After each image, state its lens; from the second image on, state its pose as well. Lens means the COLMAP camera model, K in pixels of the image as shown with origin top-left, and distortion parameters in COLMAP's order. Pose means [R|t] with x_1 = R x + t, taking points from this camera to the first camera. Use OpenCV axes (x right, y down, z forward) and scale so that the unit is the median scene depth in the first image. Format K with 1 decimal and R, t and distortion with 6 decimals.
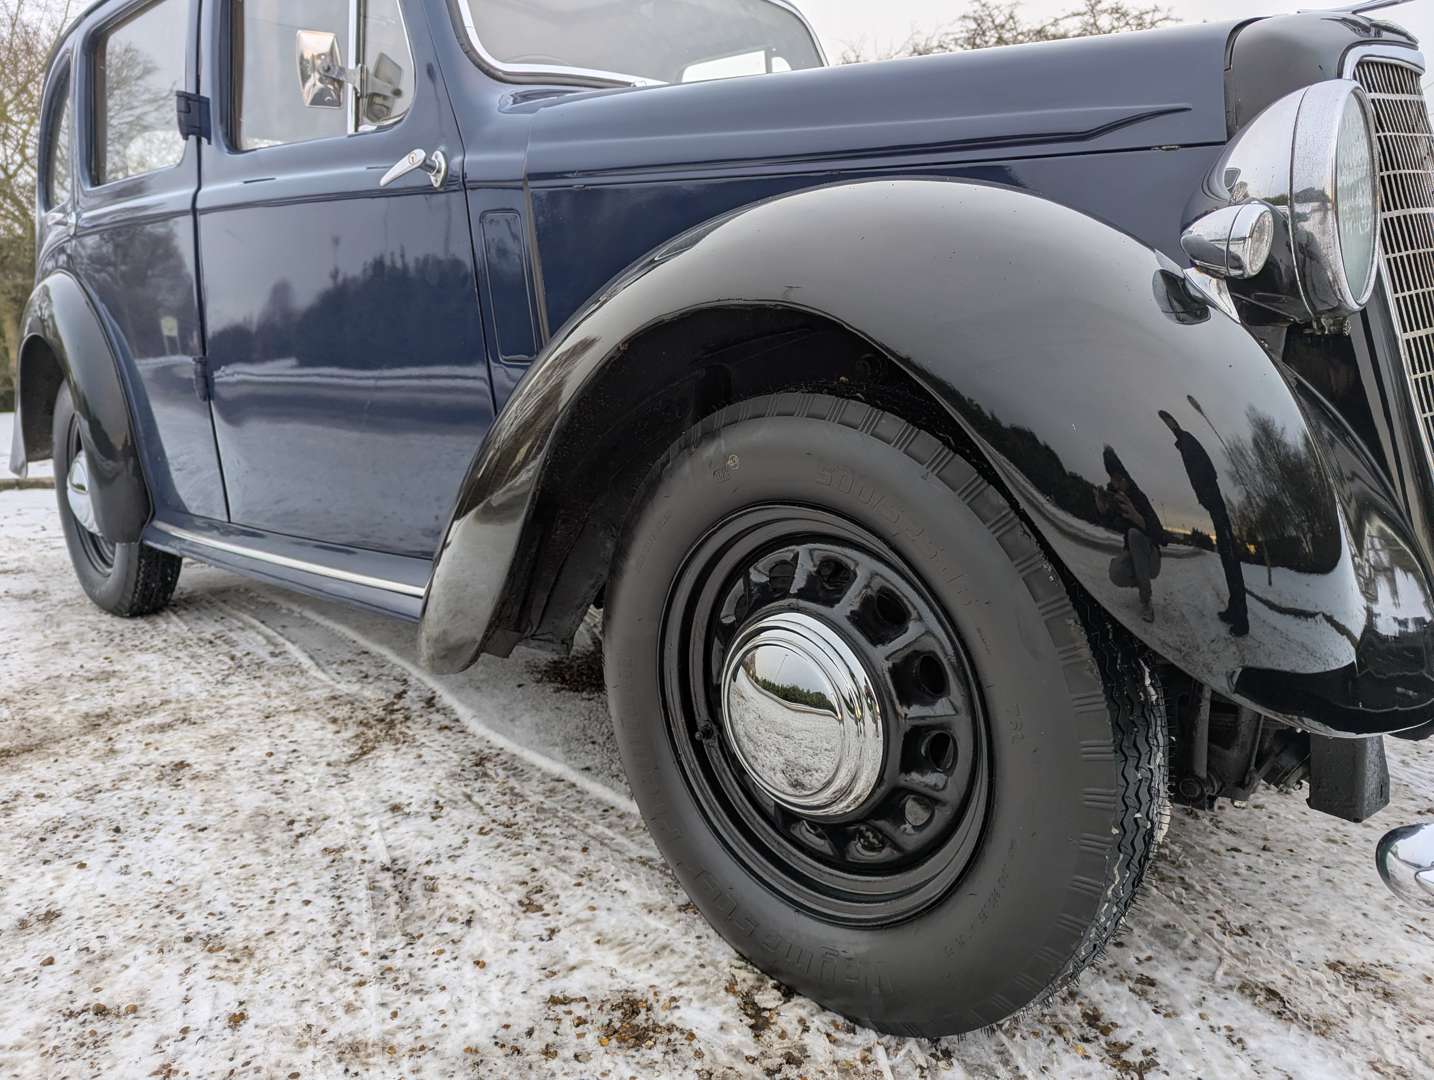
lens RADIAL K [[2016.4, 0, 717.6], [0, 2016.4, 540.8], [0, 0, 1]] dist [0.052145, 0.000000]
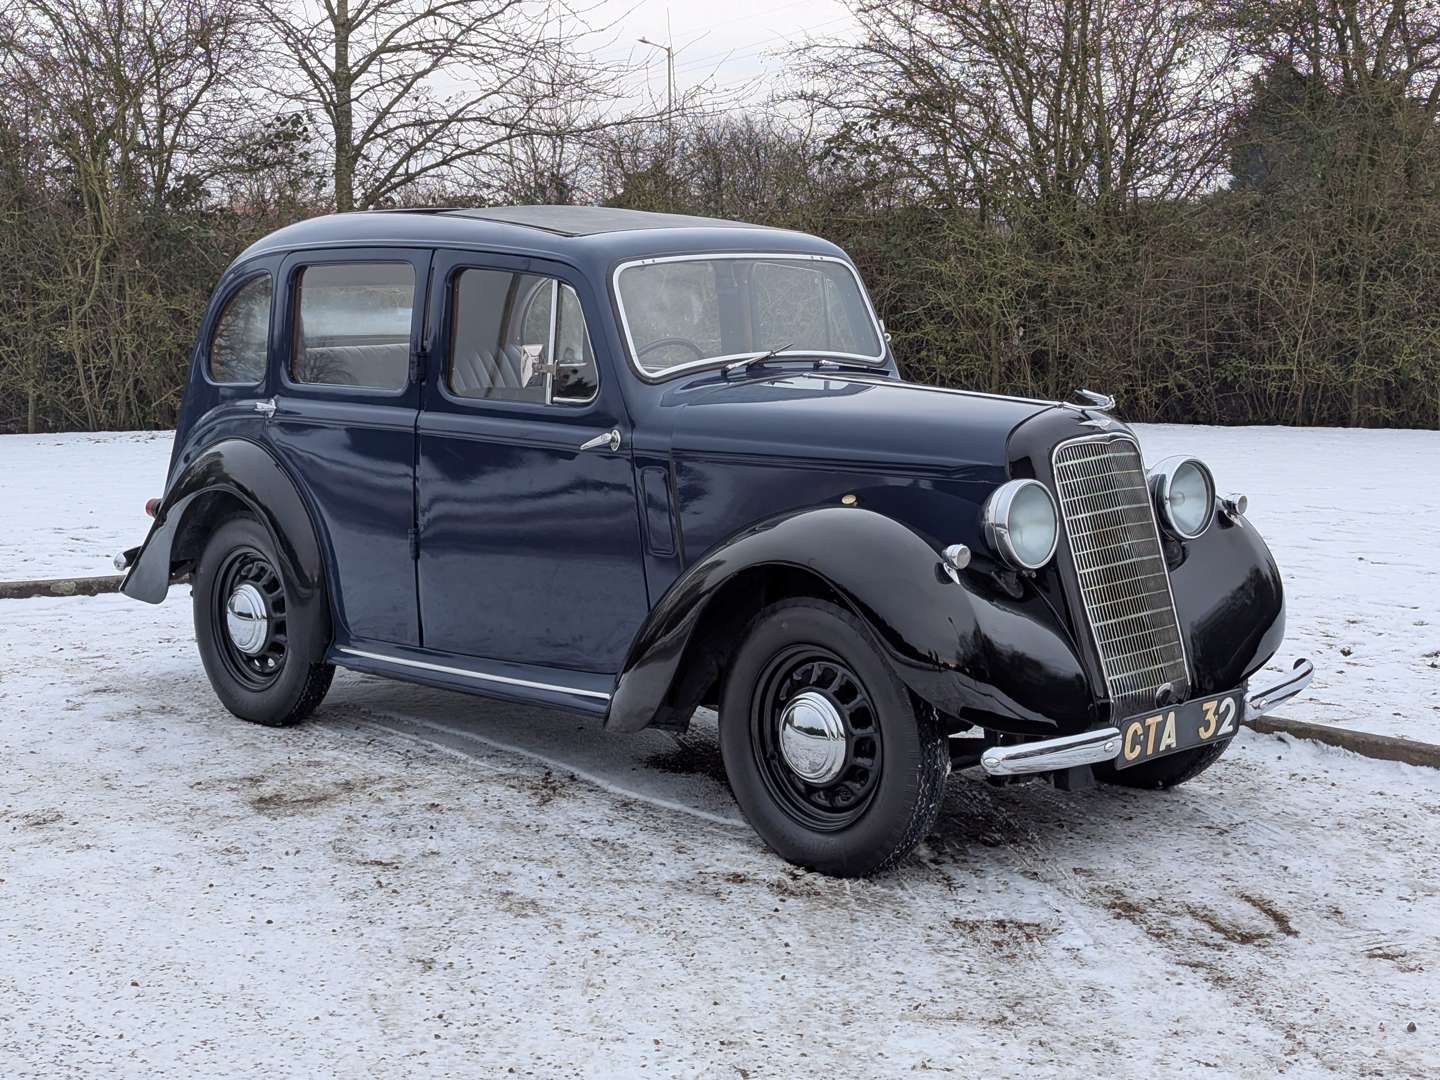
lens RADIAL K [[2731.5, 0, 719.0], [0, 2731.5, 538.3], [0, 0, 1]] dist [0.009417, 0.000000]
pose [[0.999636, 0.004883, -0.026523, 0.014115], [-0.006113, 0.998899, -0.046512, 0.005955], [0.026267, 0.046657, 0.998566, -1.931032]]
